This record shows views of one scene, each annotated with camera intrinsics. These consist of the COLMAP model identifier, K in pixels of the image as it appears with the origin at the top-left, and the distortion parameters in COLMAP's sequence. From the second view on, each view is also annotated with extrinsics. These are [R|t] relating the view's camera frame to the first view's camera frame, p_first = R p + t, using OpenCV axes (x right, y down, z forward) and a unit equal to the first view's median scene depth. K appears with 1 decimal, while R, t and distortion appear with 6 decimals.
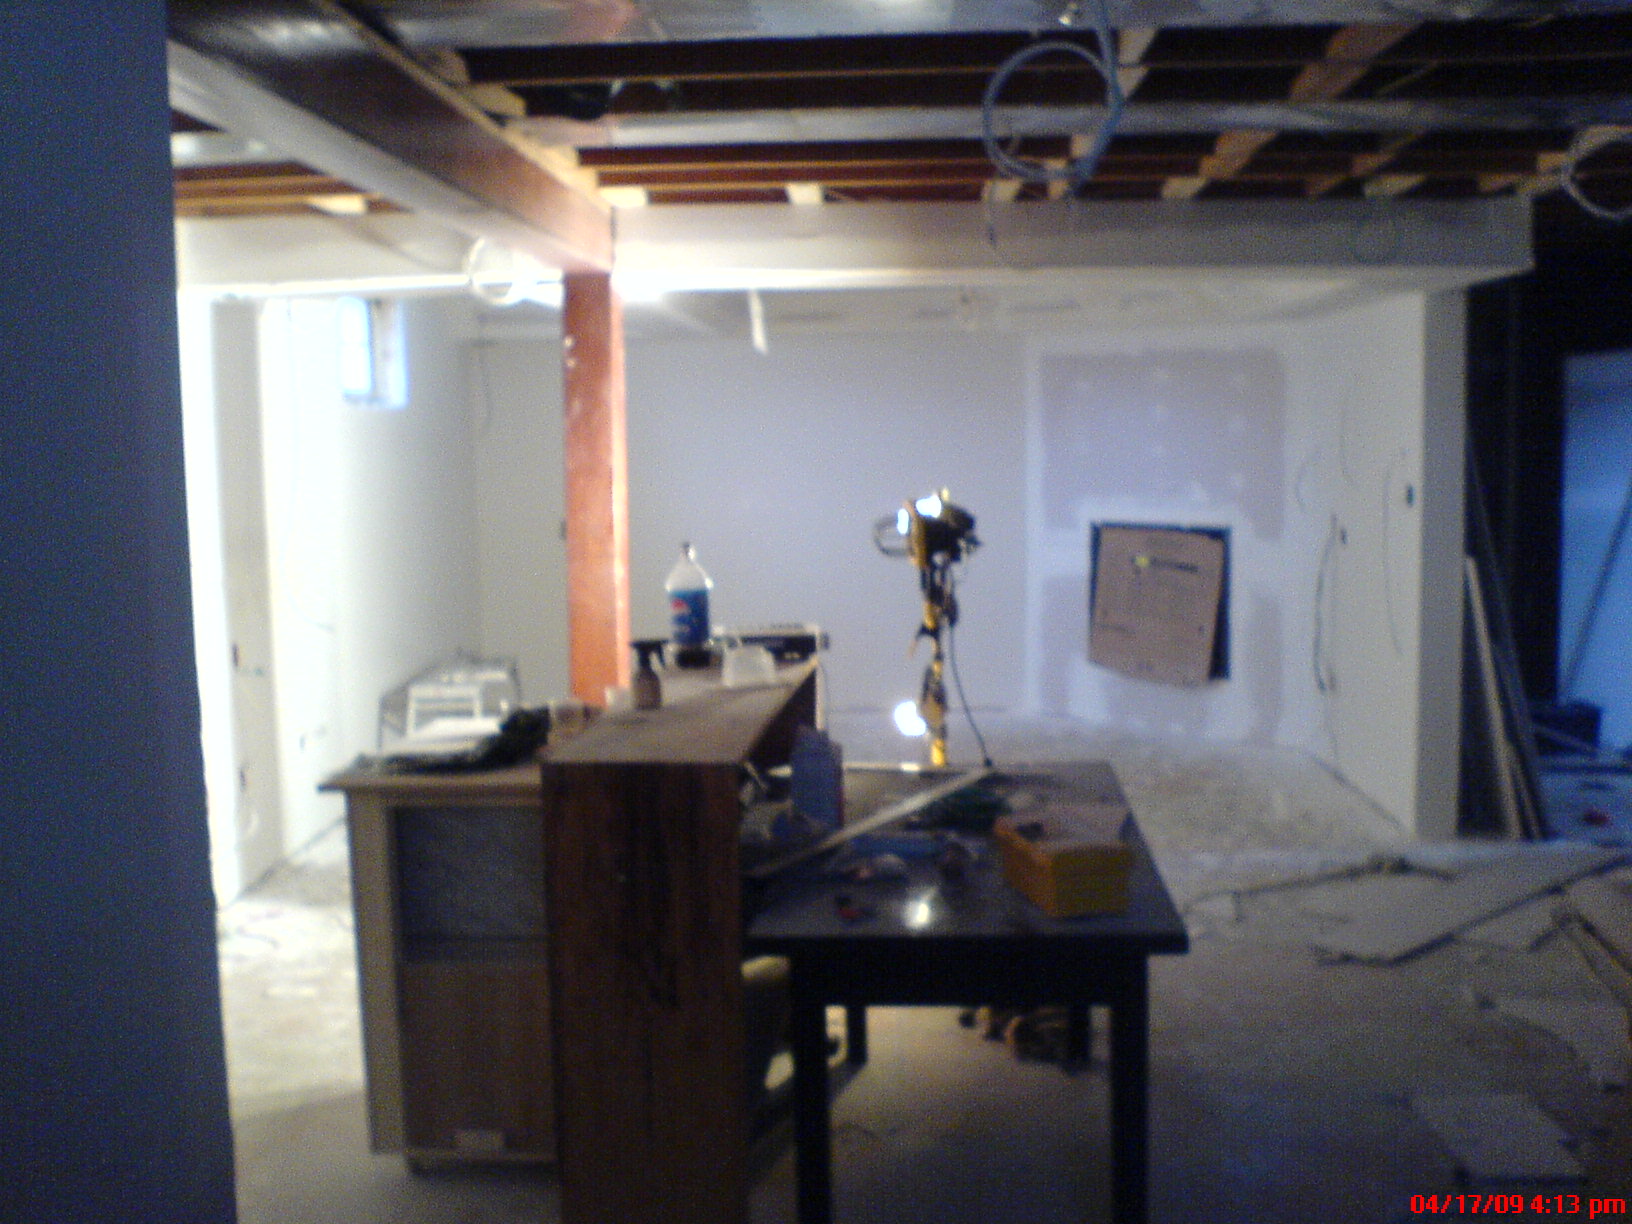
lens RADIAL K [[1709.8, 0, 816.0], [0, 1709.8, 612.0], [0, 0, 1]] dist [-0.096298, 0.033341]
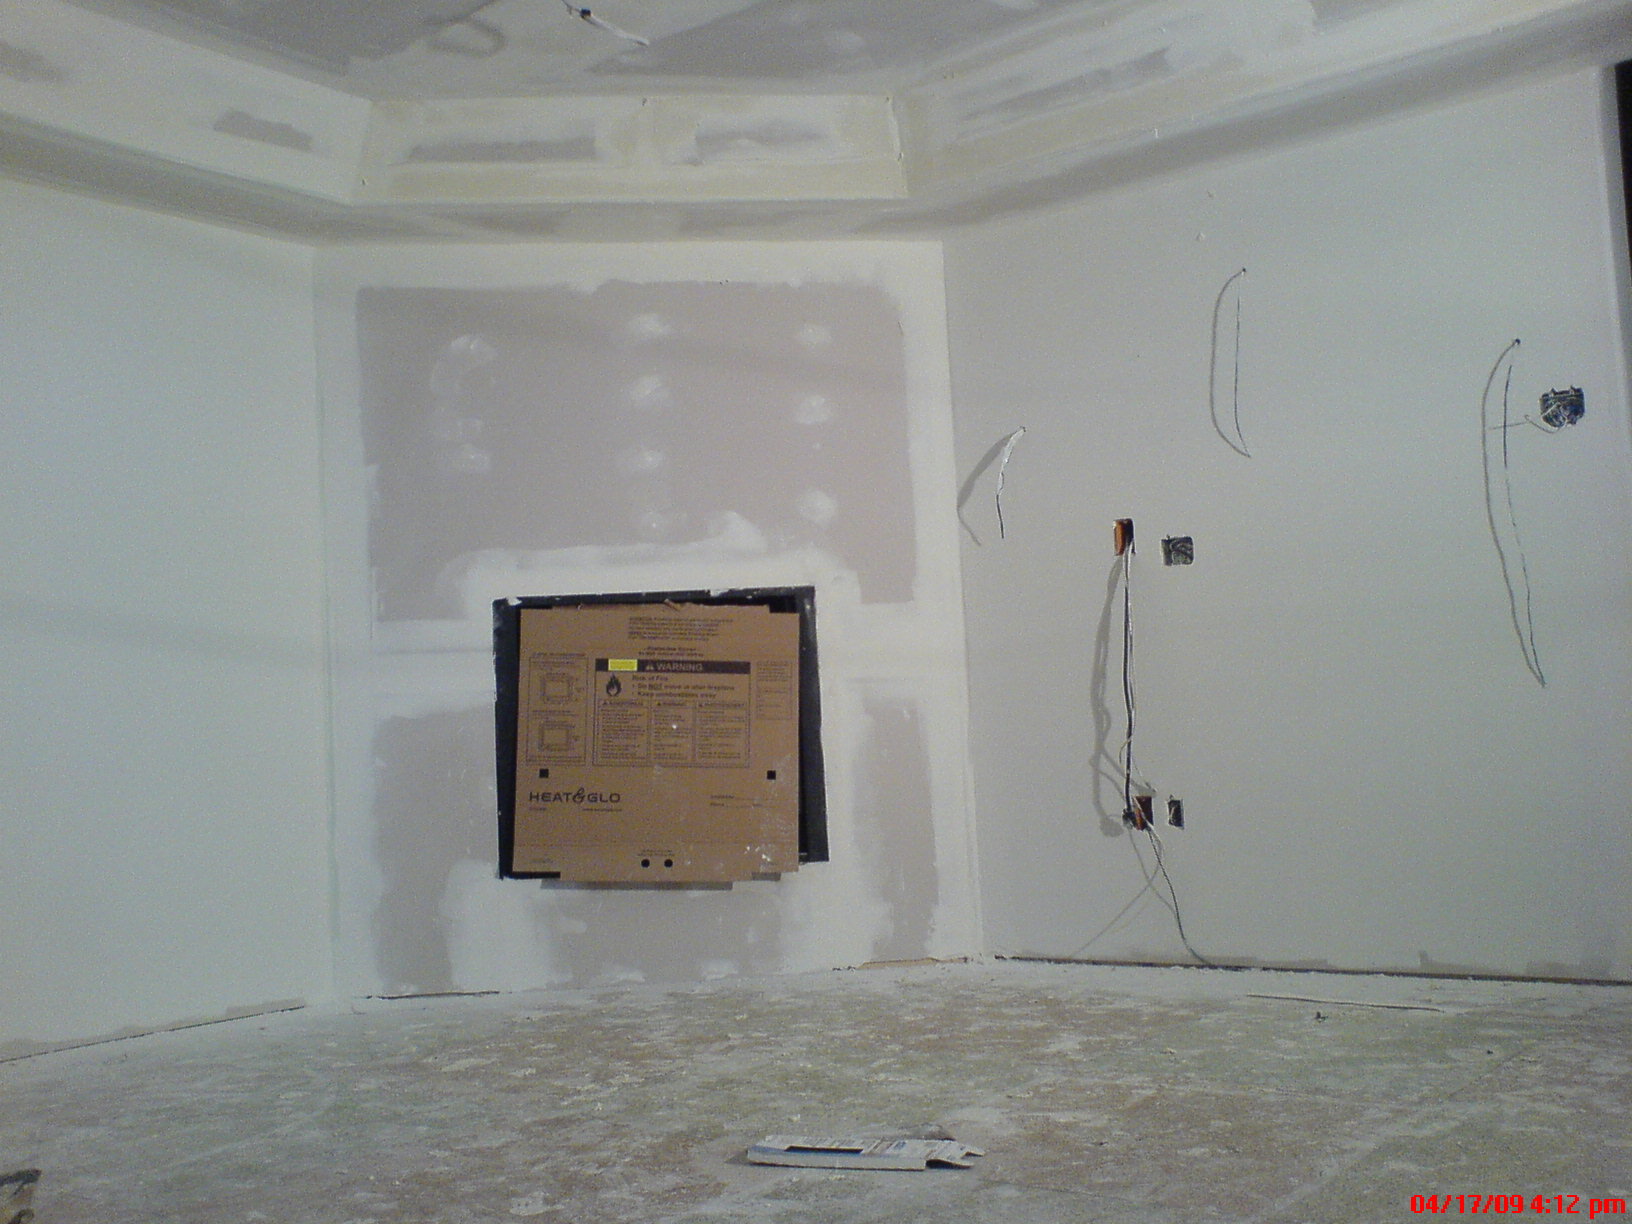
lens RADIAL K [[1685.6, 0, 816.0], [0, 1685.6, 612.0], [0, 0, 1]] dist [-0.066586, 0.003133]
pose [[0.584958, 0.049366, 0.809560, -0.345989], [0.130265, 0.979470, -0.153852, 0.074242], [-0.800534, 0.195454, 0.566518, 1.110804]]
